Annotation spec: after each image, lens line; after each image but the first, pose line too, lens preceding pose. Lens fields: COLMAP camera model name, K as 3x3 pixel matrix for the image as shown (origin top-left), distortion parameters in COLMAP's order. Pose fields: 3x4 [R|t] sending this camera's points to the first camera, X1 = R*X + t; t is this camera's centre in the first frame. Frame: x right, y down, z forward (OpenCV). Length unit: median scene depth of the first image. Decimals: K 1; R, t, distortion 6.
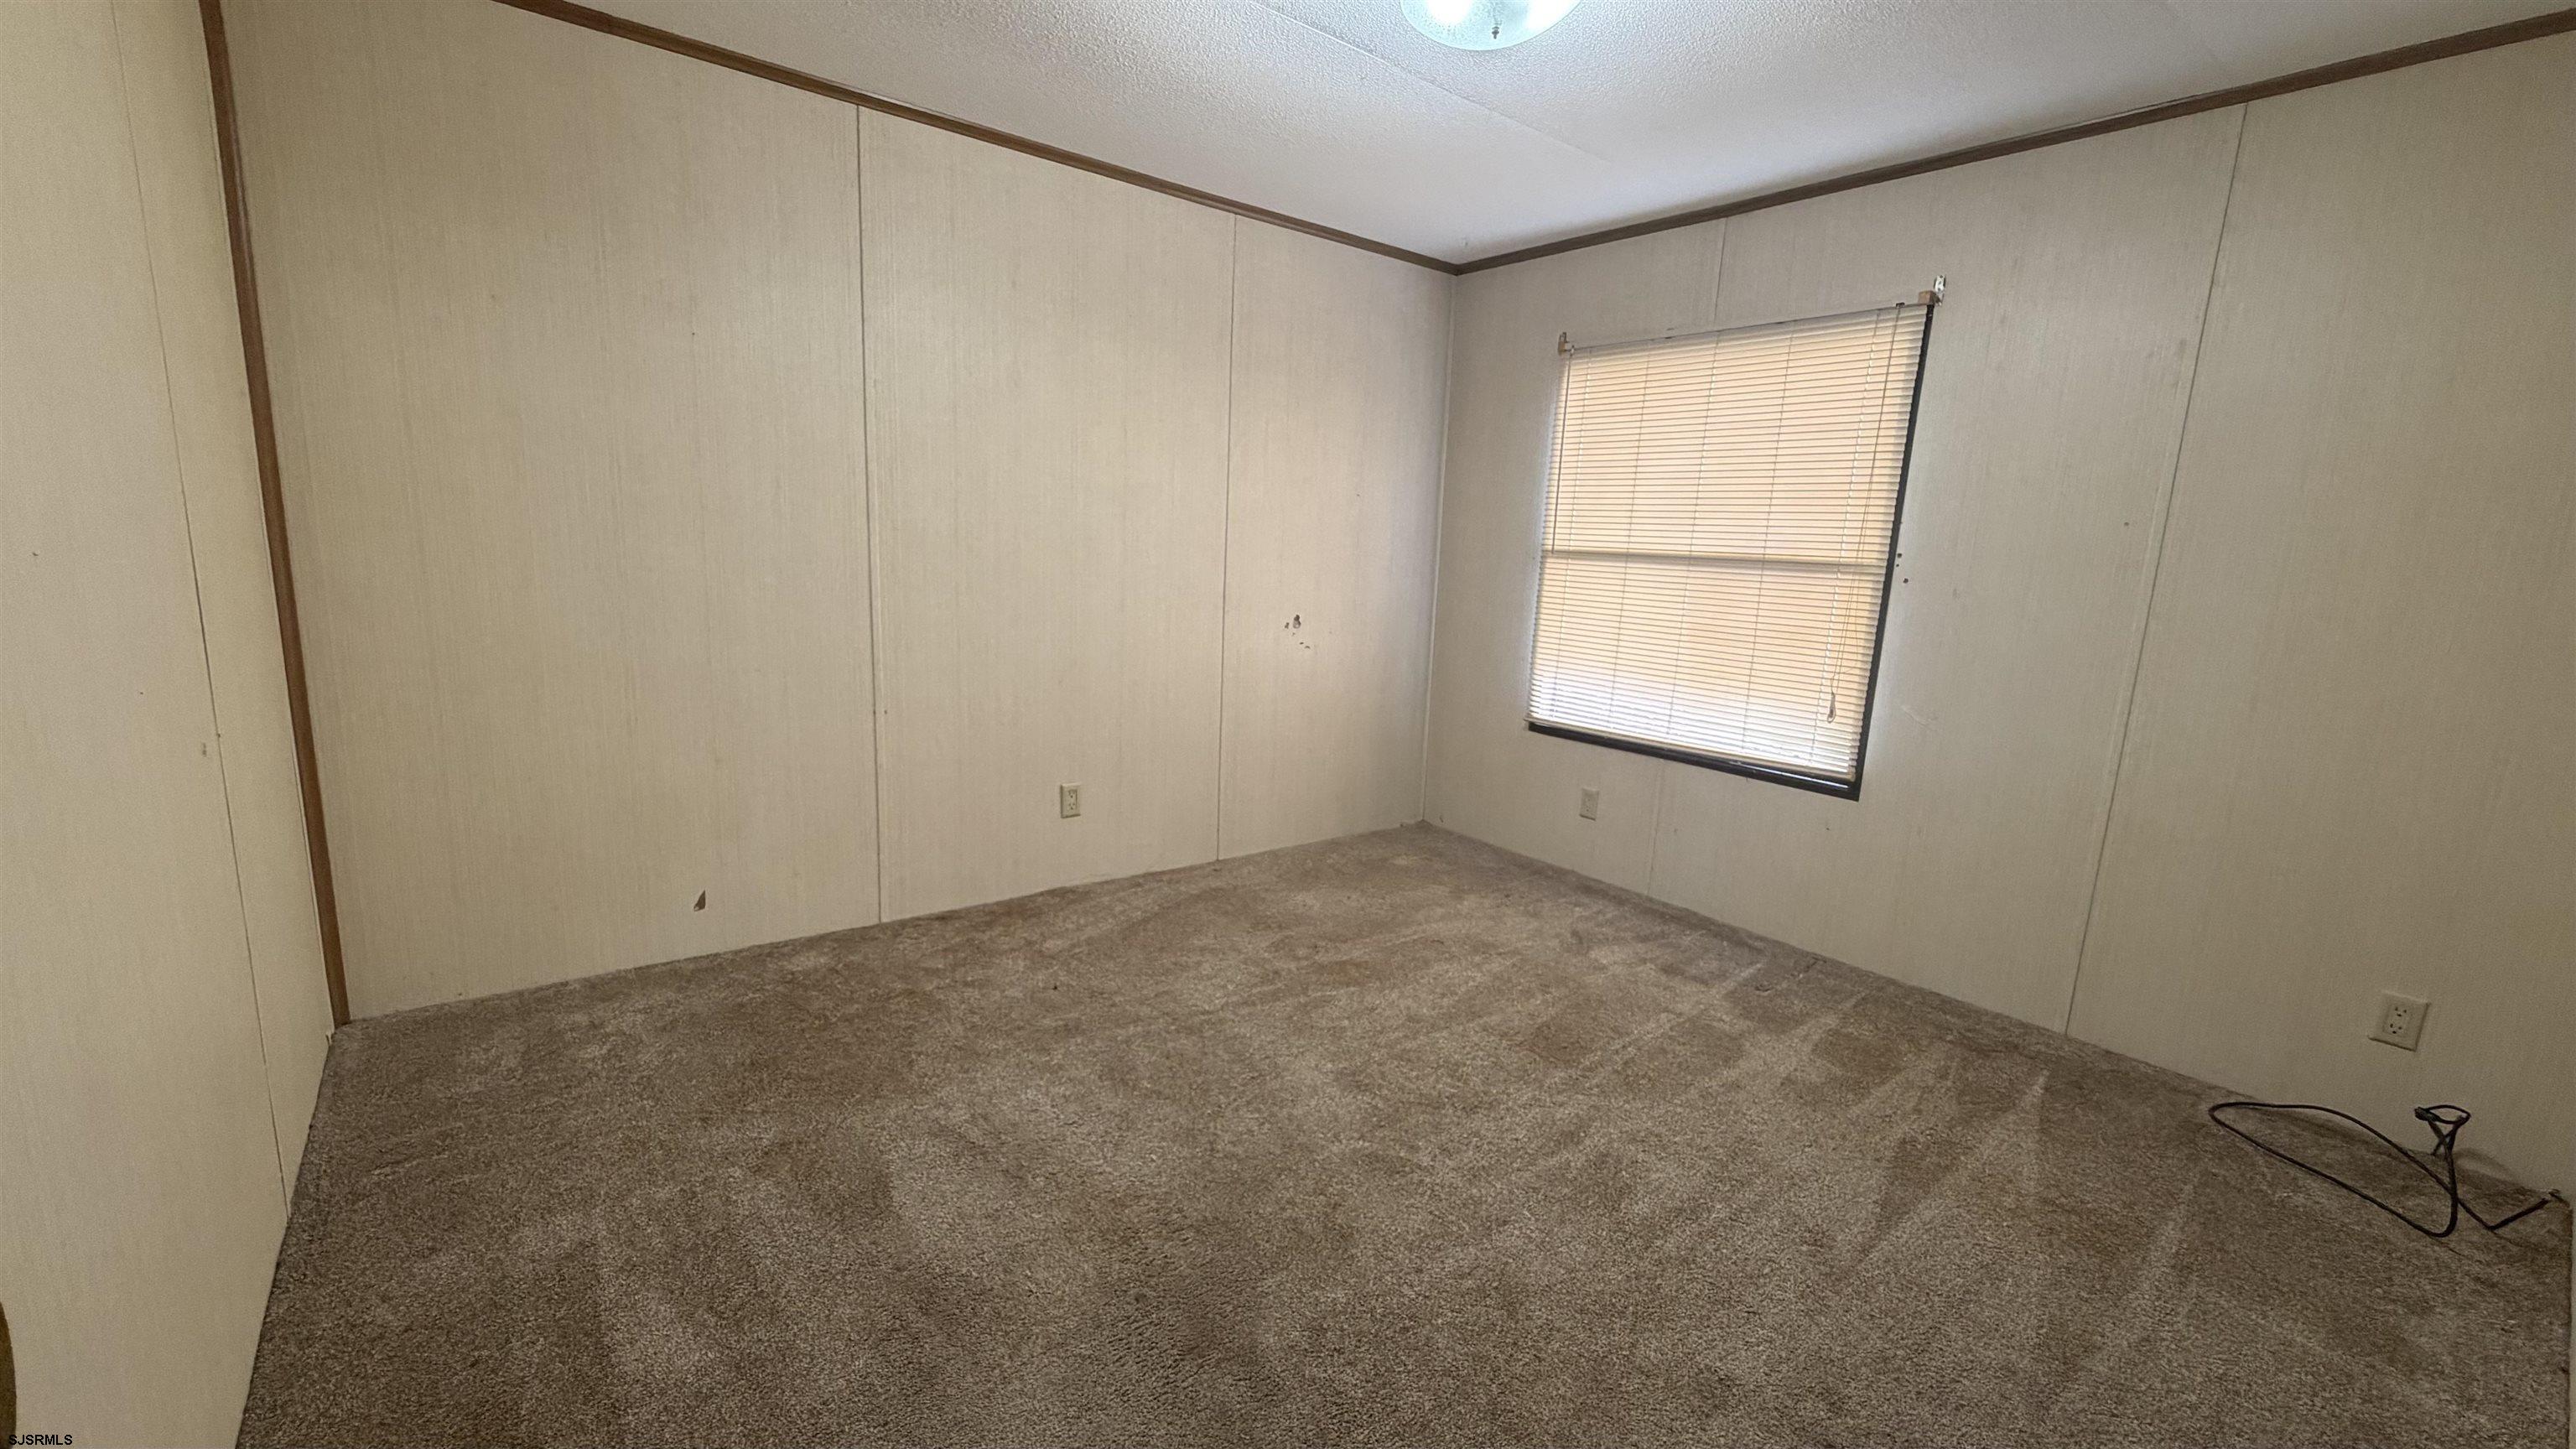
lens RADIAL K [[997.6, 0, 1275.3], [0, 997.6, 718.1], [0, 0, 1]] dist [0.000862, 0.000143]
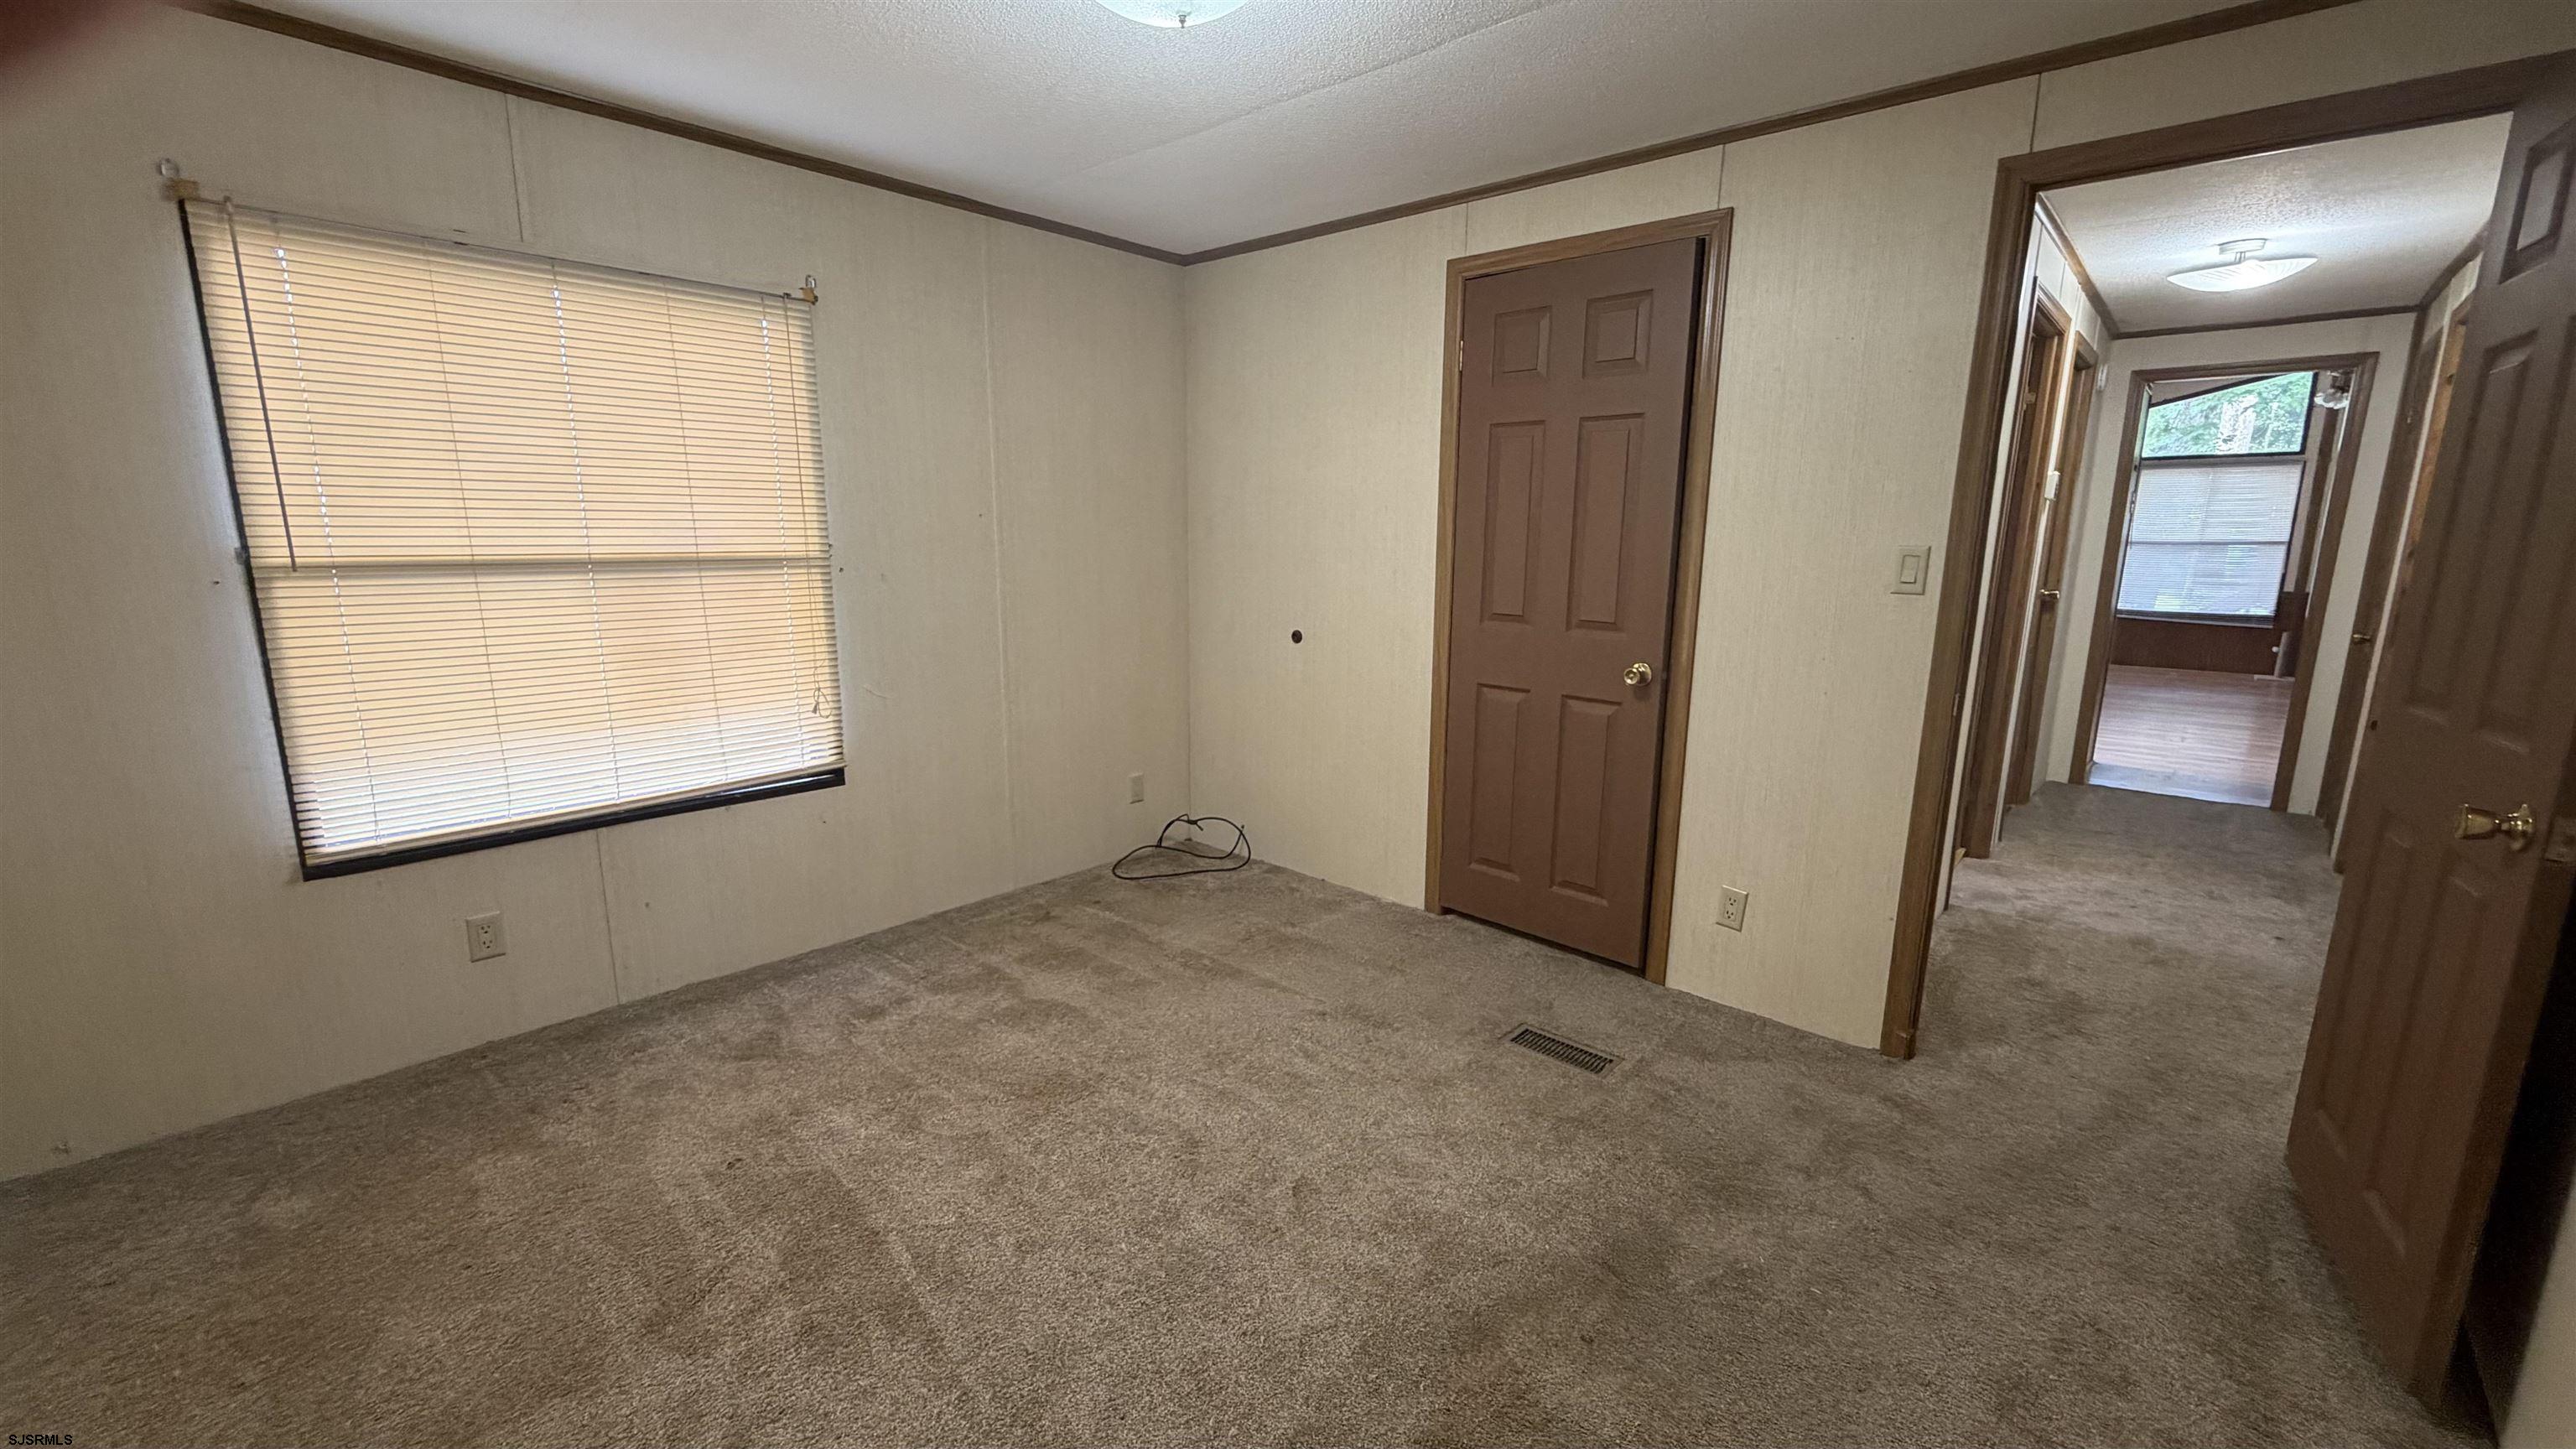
lens RADIAL K [[997.6, 0, 1273.2], [0, 997.6, 726.6], [0, 0, 1]] dist [0.000862, 0.000143]
pose [[-0.130944, -0.233889, 0.963405, -0.483835], [0.169201, 0.952242, 0.254177, -0.171635], [-0.976844, 0.196292, -0.085116, 0.679986]]
